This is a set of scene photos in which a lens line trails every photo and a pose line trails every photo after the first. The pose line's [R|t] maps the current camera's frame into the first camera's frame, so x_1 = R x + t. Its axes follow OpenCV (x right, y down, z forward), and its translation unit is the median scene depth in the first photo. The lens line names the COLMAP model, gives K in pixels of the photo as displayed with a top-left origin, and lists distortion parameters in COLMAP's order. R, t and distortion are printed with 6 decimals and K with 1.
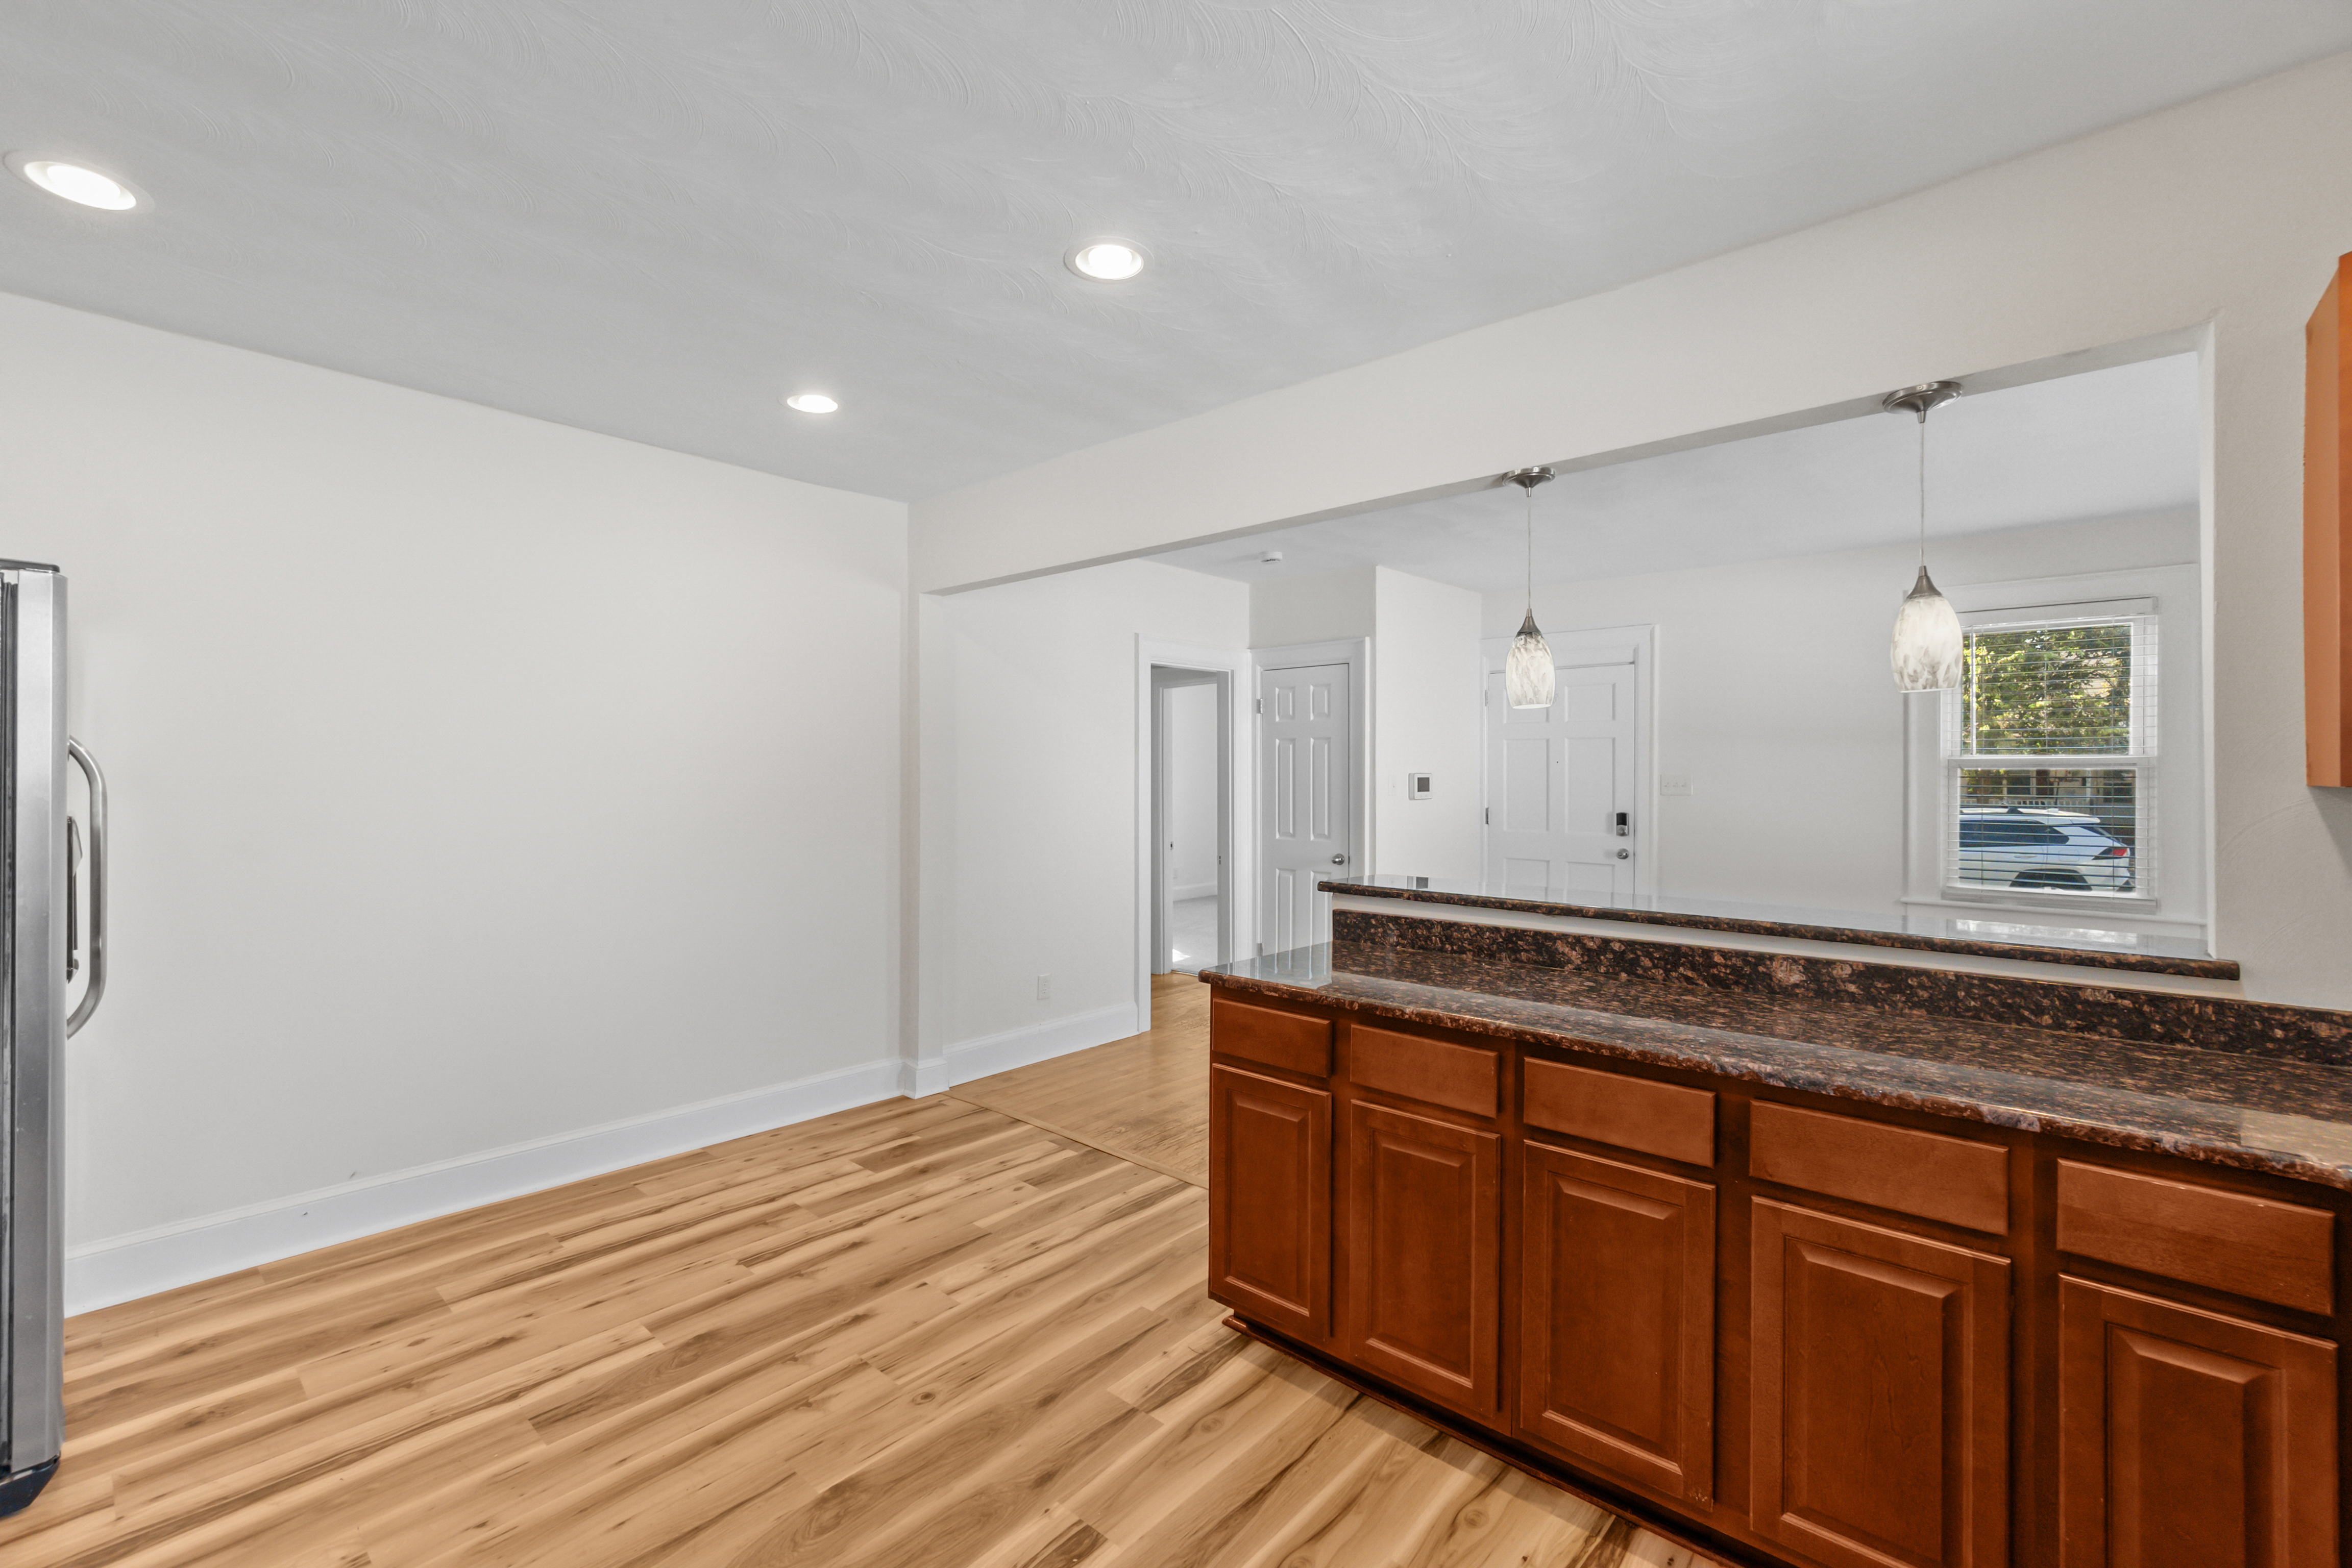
lens RADIAL K [[992.8, 0, 1173.6], [0, 992.8, 777.2], [0, 0, 1]] dist [-0.002587, 0.000103]
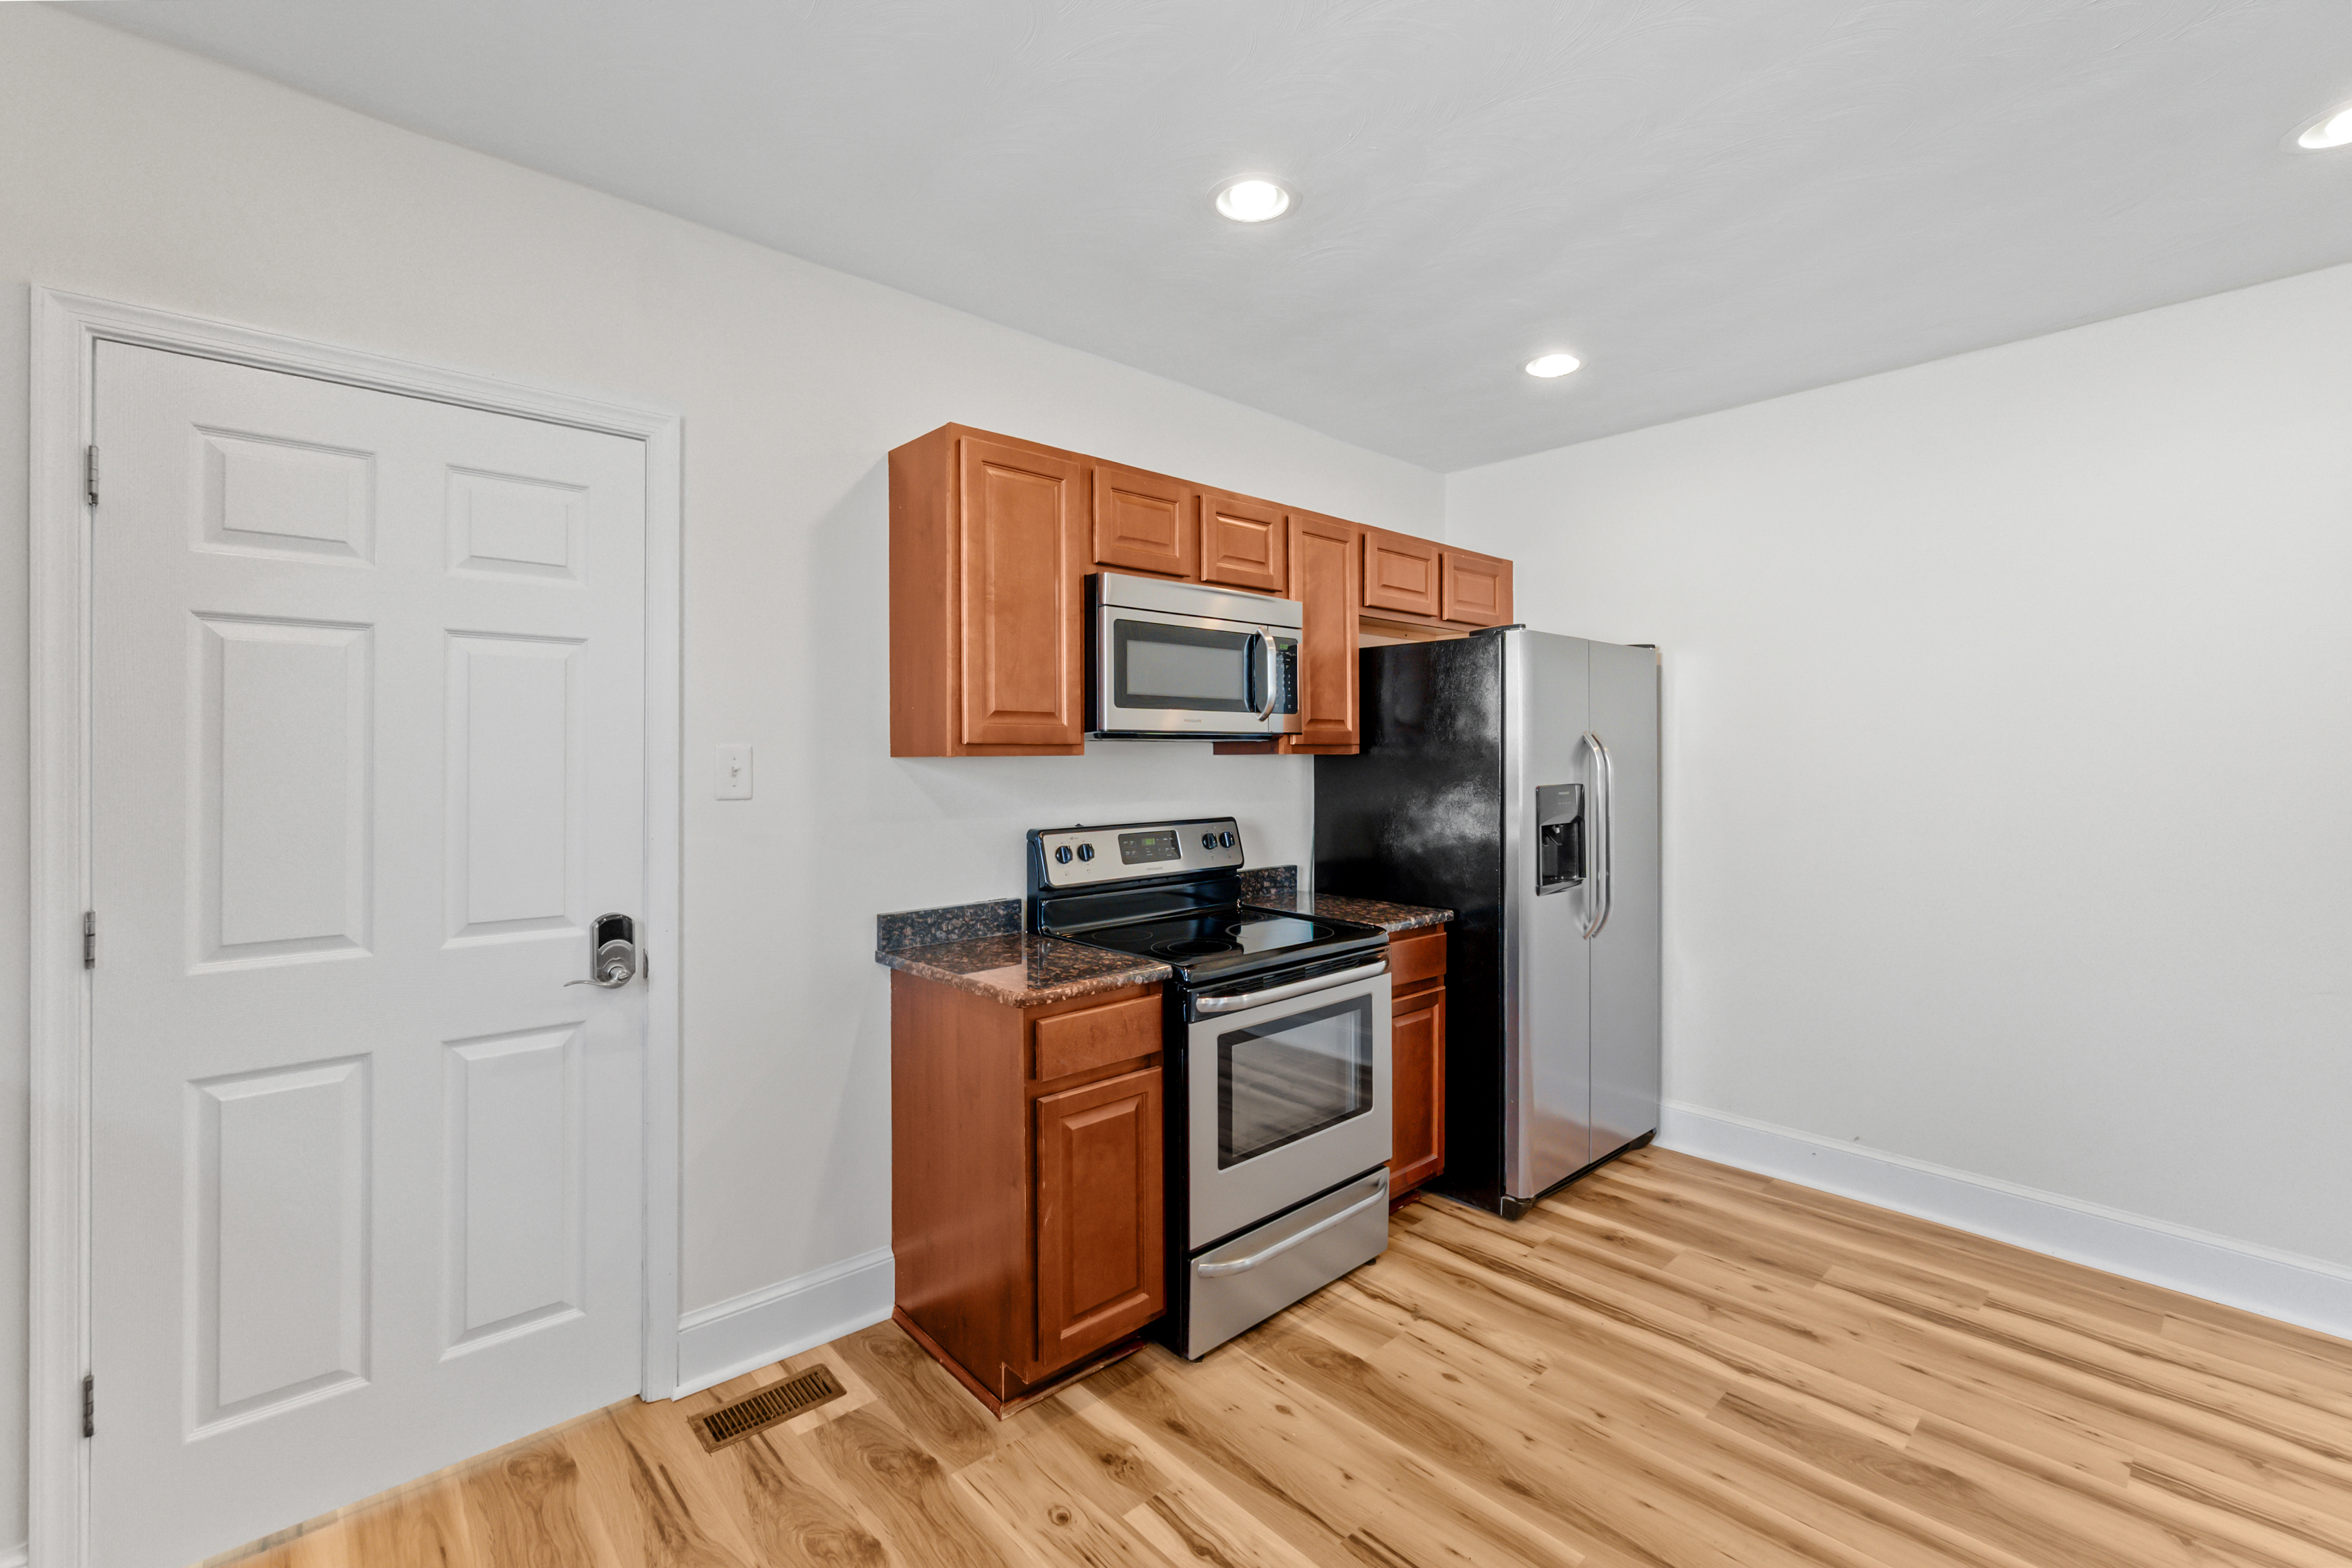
lens RADIAL K [[1002.3, 0, 1167.7], [0, 1002.3, 764.8], [0, 0, 1]] dist [-0.003339, 0.001095]
pose [[-0.113843, 0.002553, -0.993496, 0.379421], [0.001764, 0.999996, 0.002368, -0.000991], [0.993497, -0.001483, -0.113847, 0.476031]]
